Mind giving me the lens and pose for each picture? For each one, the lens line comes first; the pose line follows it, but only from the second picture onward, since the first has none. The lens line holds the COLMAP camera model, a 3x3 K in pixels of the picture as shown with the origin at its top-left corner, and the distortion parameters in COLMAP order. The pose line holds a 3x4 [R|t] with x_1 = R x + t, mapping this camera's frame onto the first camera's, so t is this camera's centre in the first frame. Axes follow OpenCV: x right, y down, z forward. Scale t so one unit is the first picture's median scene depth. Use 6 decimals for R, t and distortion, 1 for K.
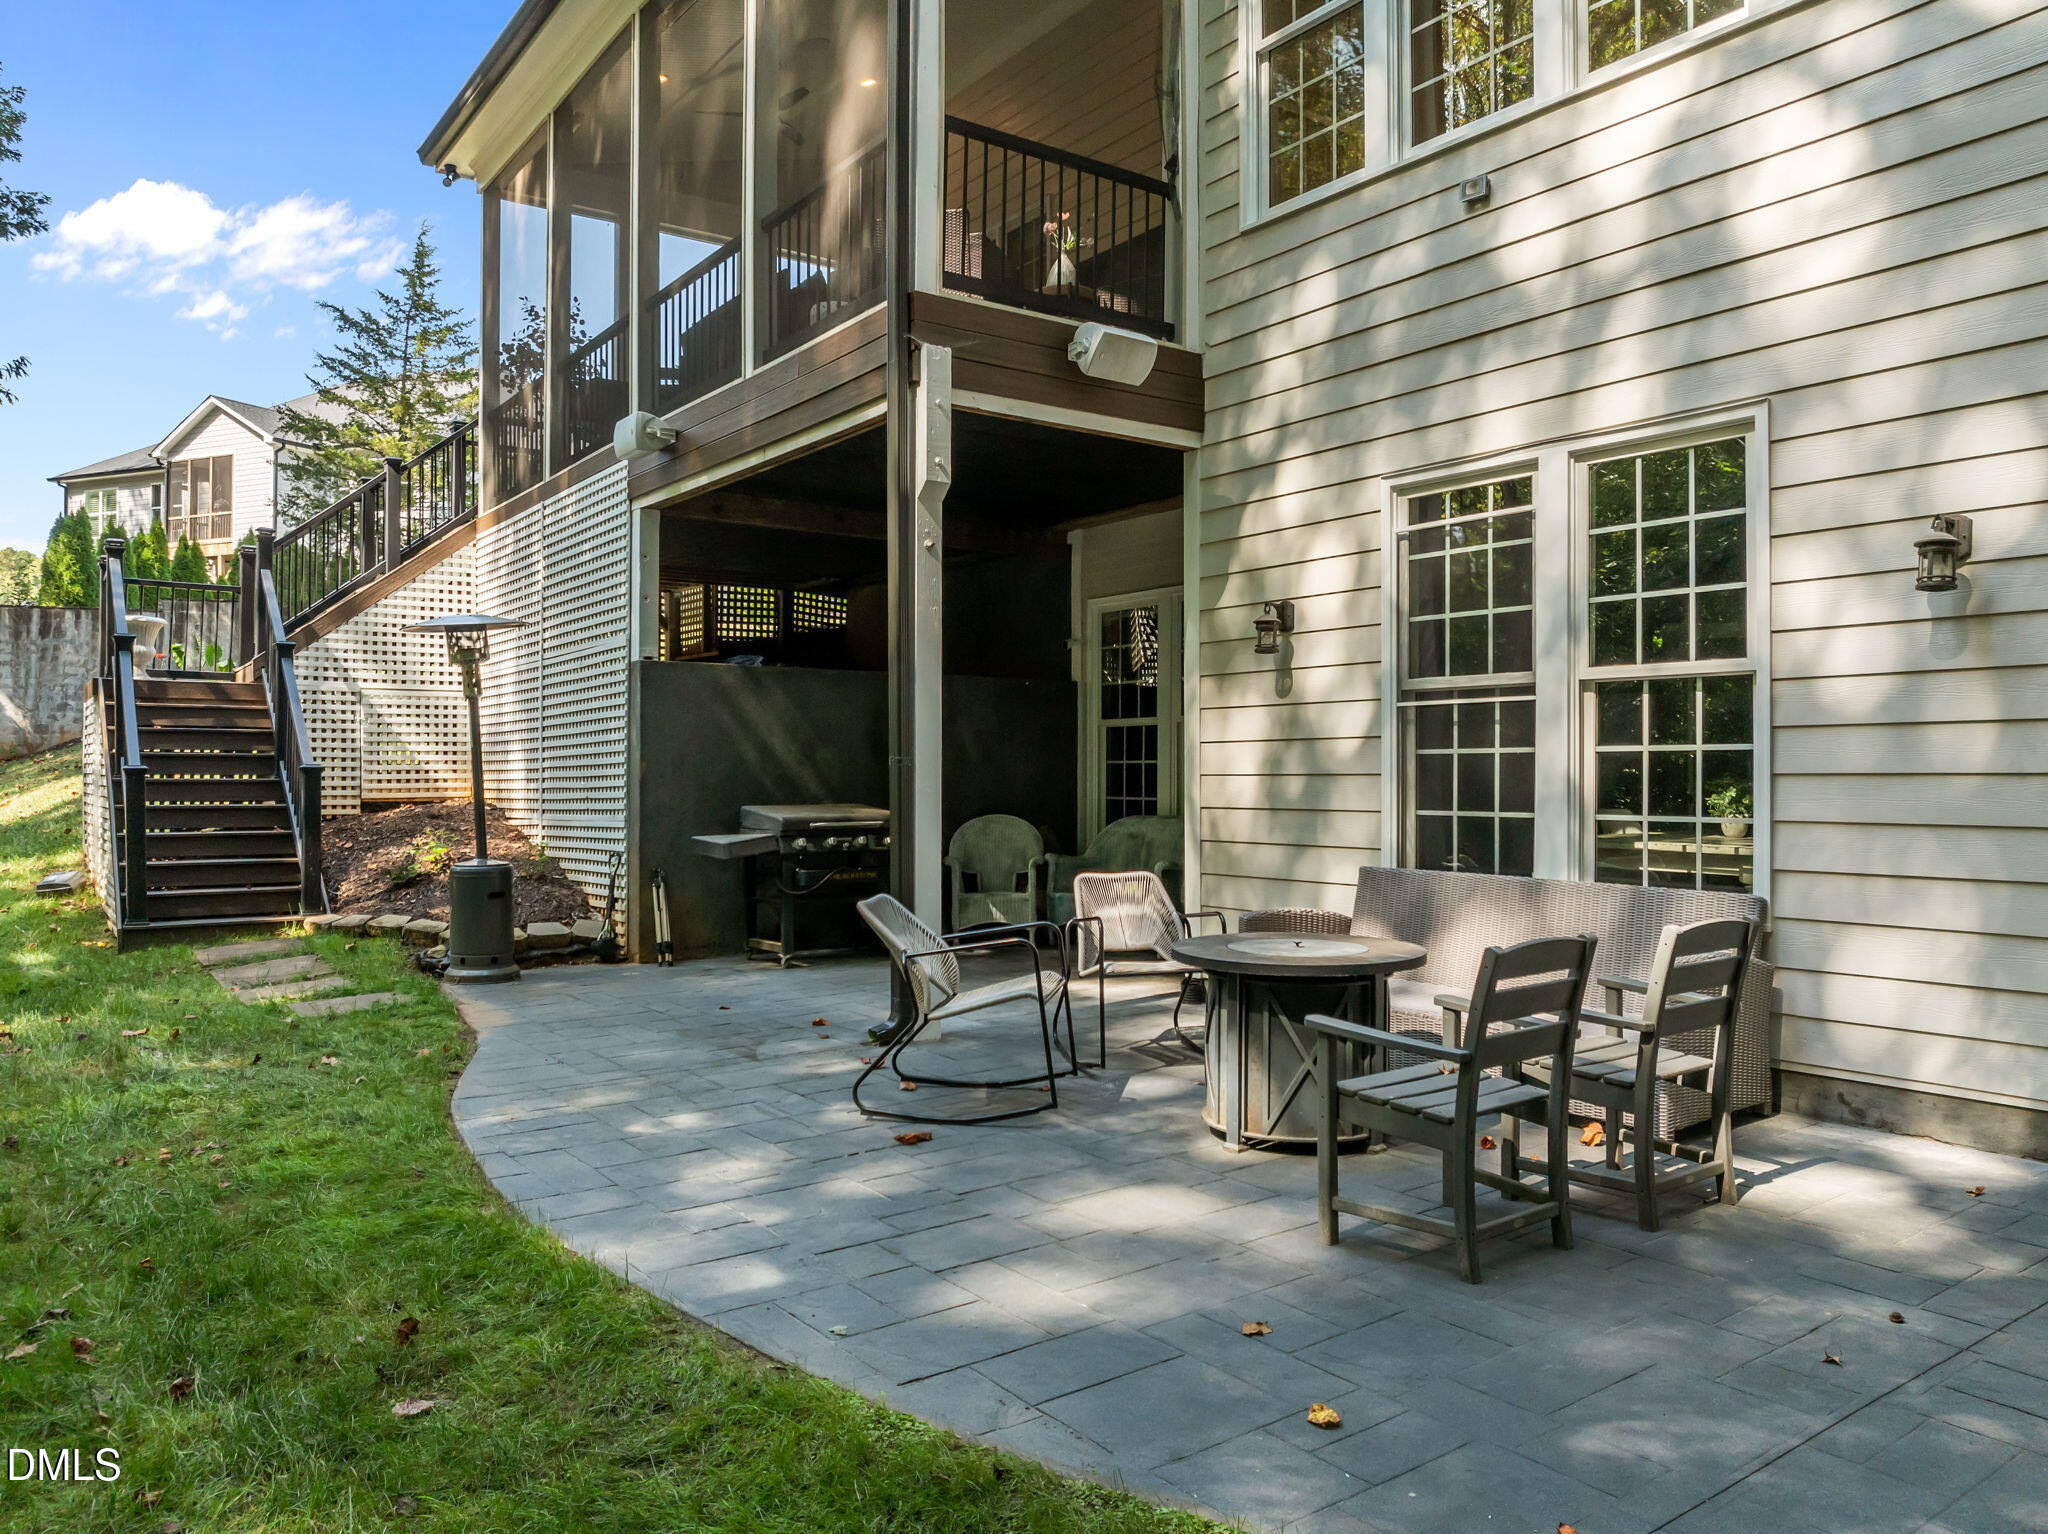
lens RADIAL K [[1471.6, 0, 1024.0], [0, 1471.6, 767.0], [0, 0, 1]] dist [-0.016289, 0.002993]
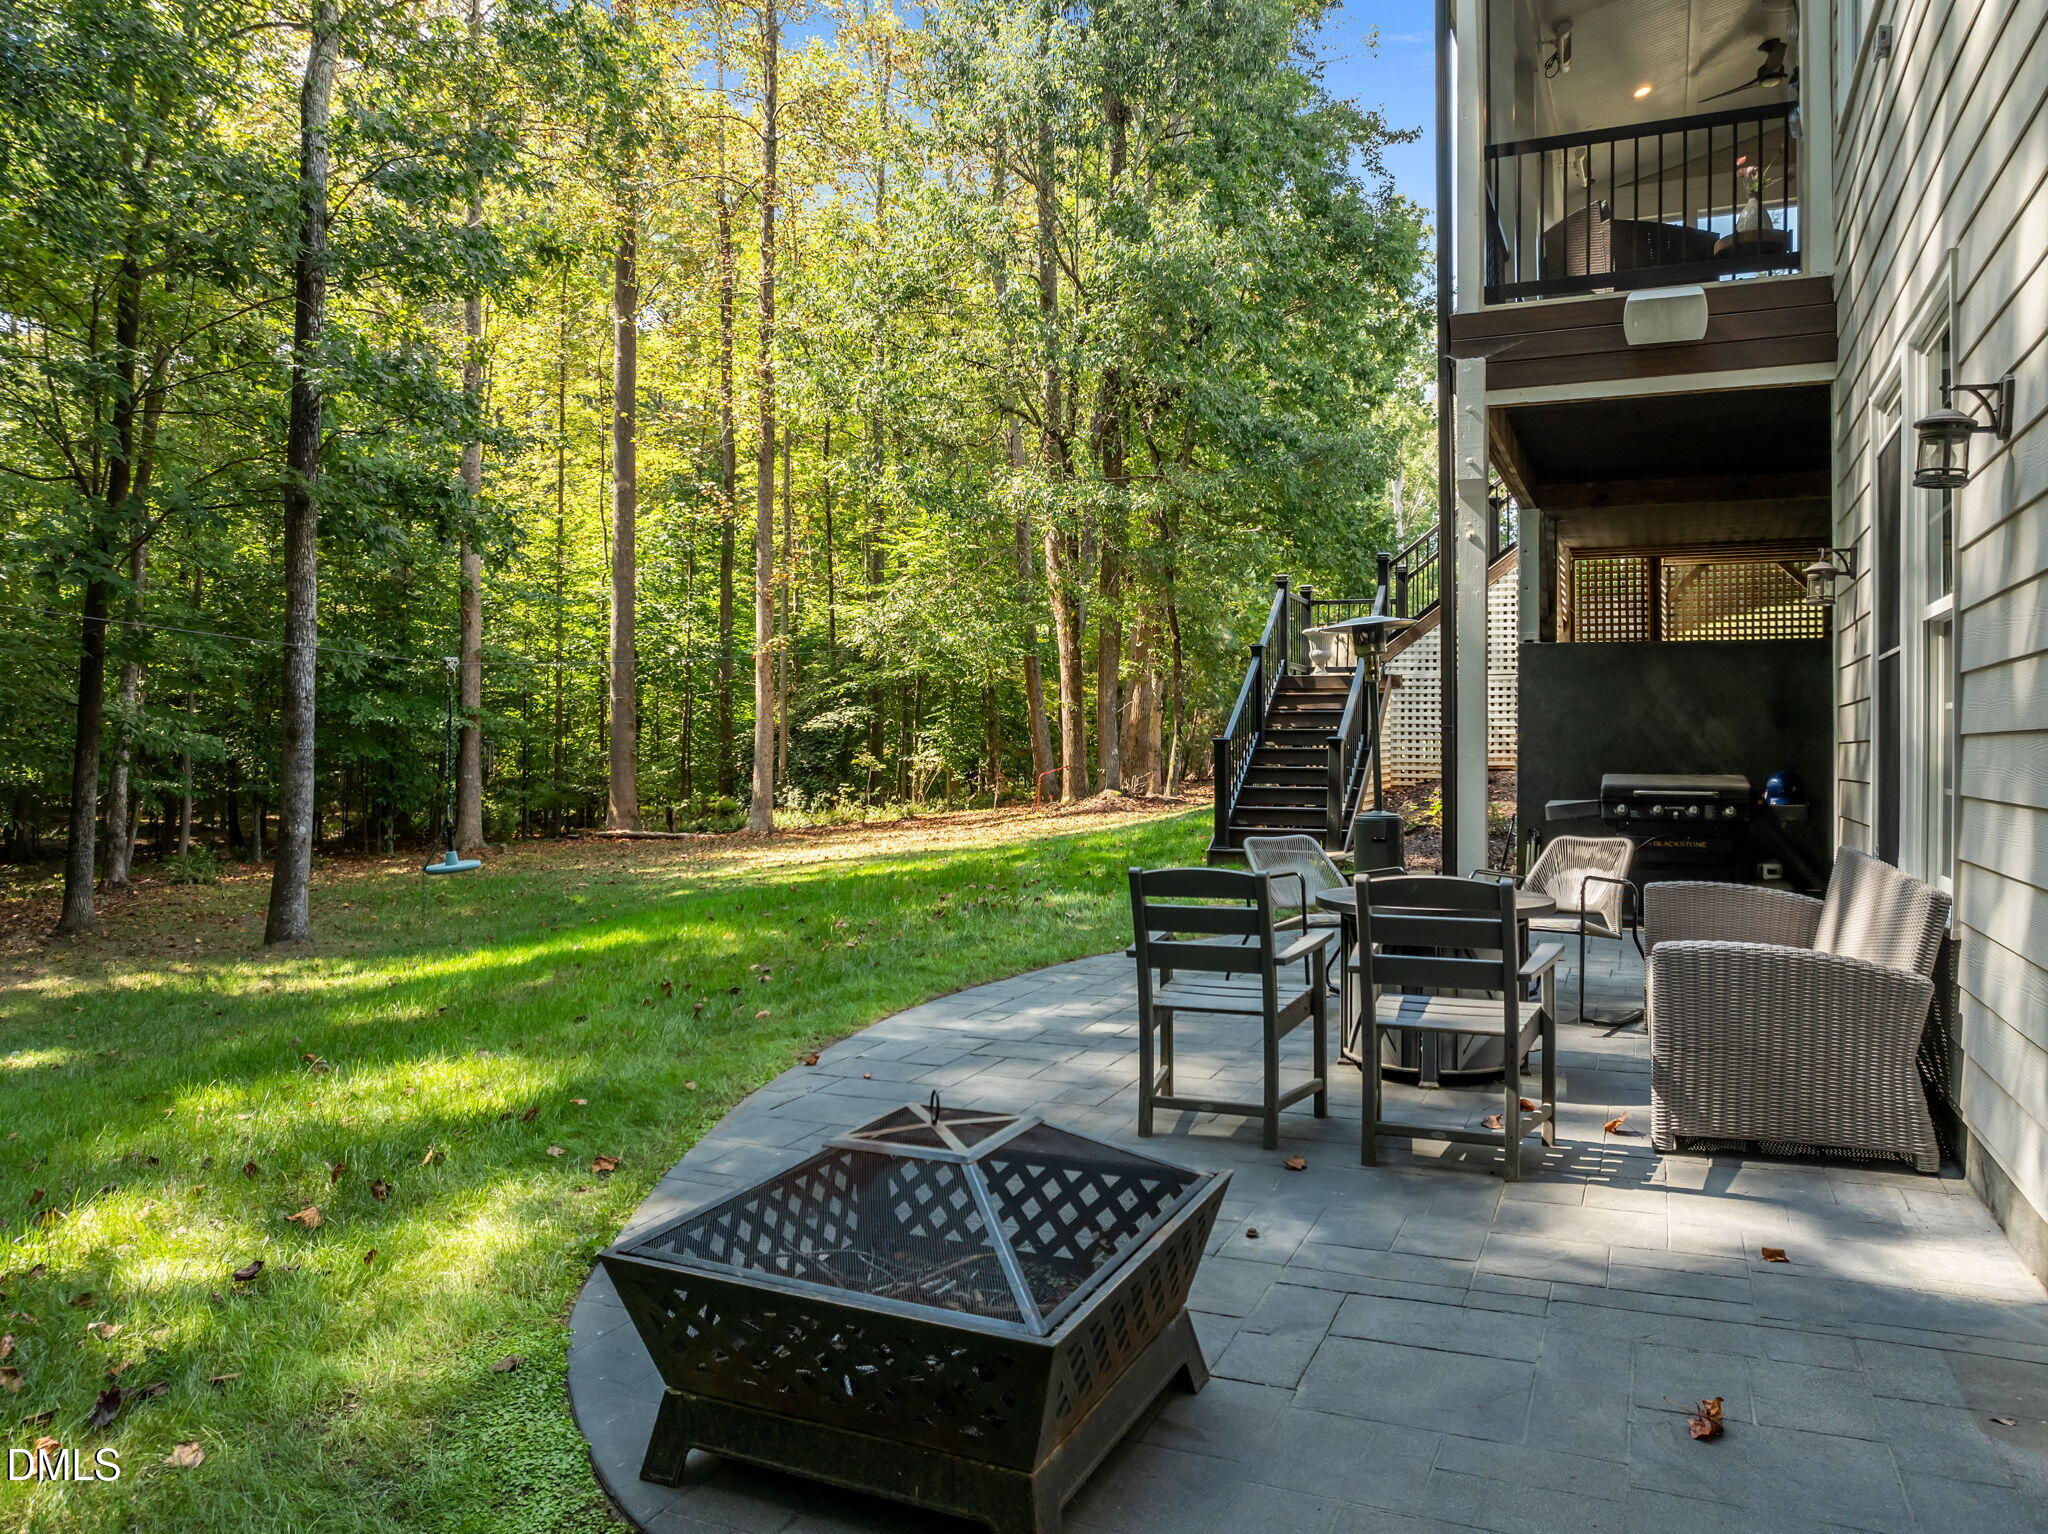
lens RADIAL K [[1471.6, 0, 1024.0], [0, 1471.6, 767.0], [0, 0, 1]] dist [-0.016289, 0.002993]
pose [[0.512881, 0.014655, -0.858335, 0.638043], [-0.004177, 0.999885, 0.014576, 0.009393], [0.858450, -0.003890, 0.512883, 0.113883]]
